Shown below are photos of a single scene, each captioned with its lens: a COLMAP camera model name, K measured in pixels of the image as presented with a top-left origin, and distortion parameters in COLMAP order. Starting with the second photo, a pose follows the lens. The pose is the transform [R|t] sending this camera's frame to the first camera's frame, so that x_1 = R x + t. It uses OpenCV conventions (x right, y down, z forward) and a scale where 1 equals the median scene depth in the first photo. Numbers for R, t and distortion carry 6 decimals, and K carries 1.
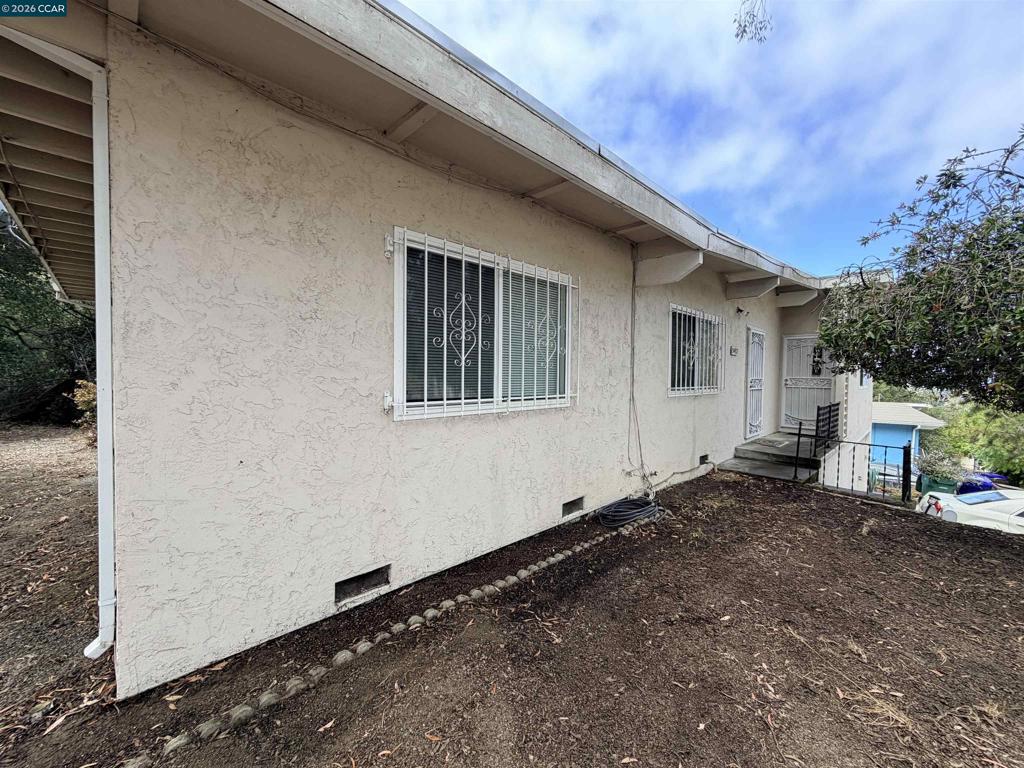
lens RADIAL K [[405.5, 0, 512.0], [0, 405.5, 384.0], [0, 0, 1]] dist [0.000976, 0.000076]
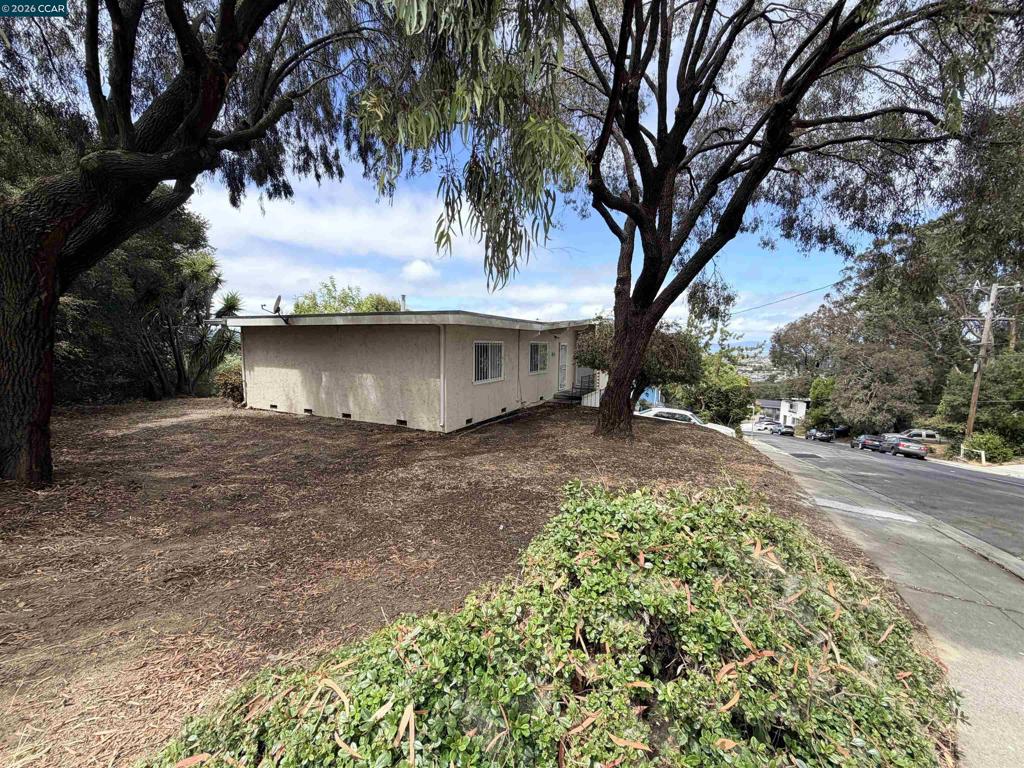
lens RADIAL K [[405.5, 0, 512.0], [0, 405.5, 384.0], [0, 0, 1]] dist [0.000976, 0.000076]
pose [[0.939036, -0.031001, 0.342418, -1.248617], [0.004104, 0.996866, 0.078999, -0.233262], [-0.343794, -0.072778, 0.936221, -2.874773]]
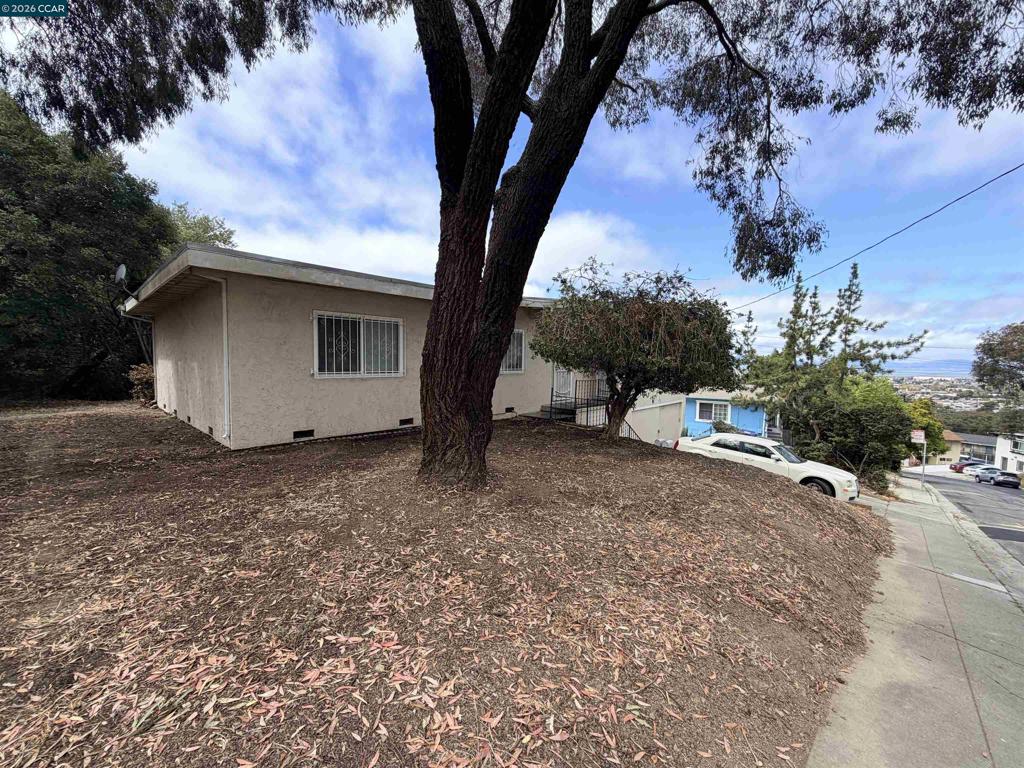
lens RADIAL K [[405.5, 0, 512.0], [0, 405.5, 384.0], [0, 0, 1]] dist [0.000976, 0.000076]
pose [[0.998551, -0.000623, 0.053802, 0.838392], [-0.001063, 0.999509, 0.031304, 0.033391], [-0.053795, -0.031316, 0.998061, -1.707155]]
